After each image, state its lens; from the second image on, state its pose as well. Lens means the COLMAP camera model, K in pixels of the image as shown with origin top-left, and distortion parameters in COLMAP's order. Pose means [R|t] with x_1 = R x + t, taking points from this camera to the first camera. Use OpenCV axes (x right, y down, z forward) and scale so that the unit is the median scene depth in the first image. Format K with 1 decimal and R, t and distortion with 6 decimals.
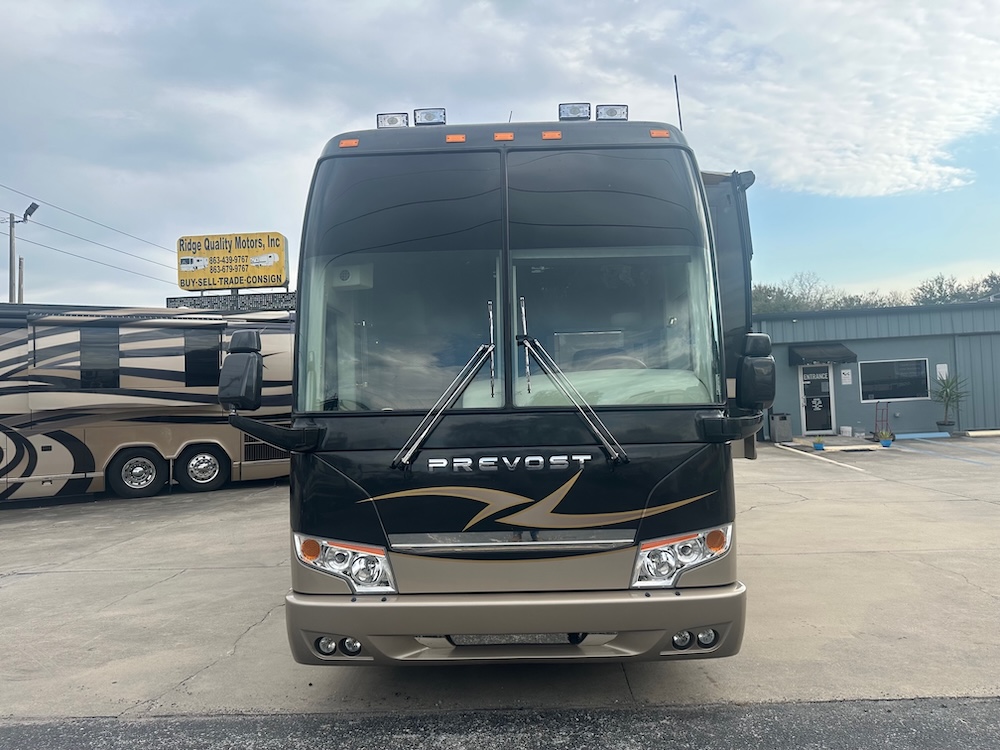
lens RADIAL K [[775.9, 0, 500.0], [0, 775.9, 375.0], [0, 0, 1]] dist [0.063017, -0.063947]
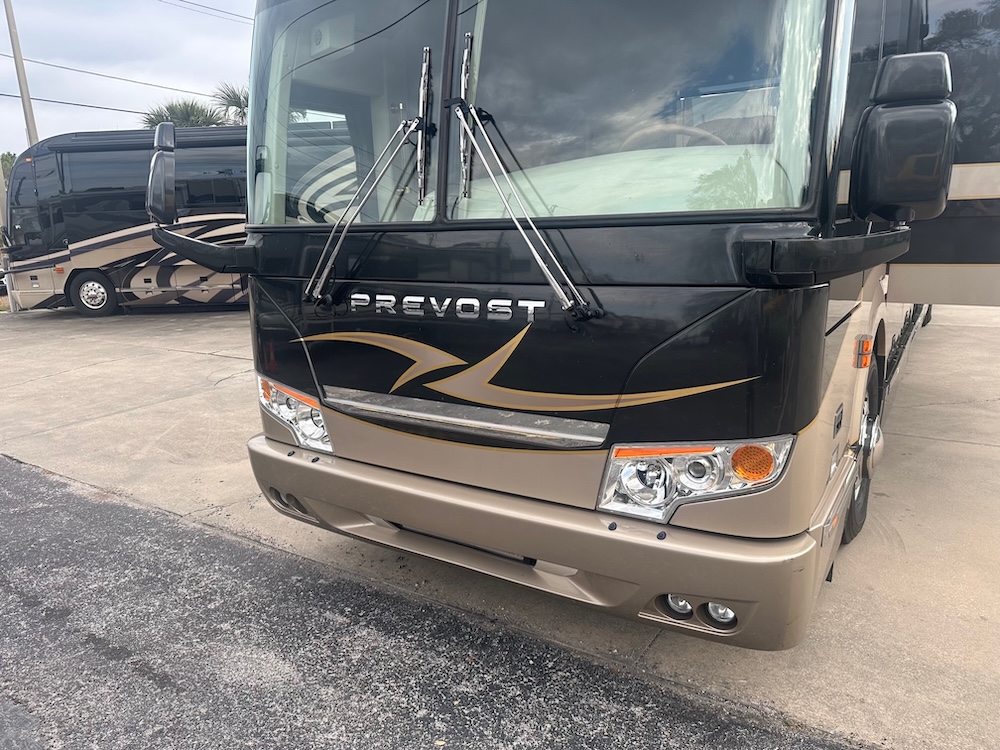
lens RADIAL K [[718.8, 0, 500.0], [0, 718.8, 375.0], [0, 0, 1]] dist [0.057942, -0.049252]
pose [[0.832054, 0.111615, -0.543349, 0.410778], [0.024626, 0.971148, 0.237204, 0.022686], [0.554148, -0.210747, 0.805299, 0.503113]]
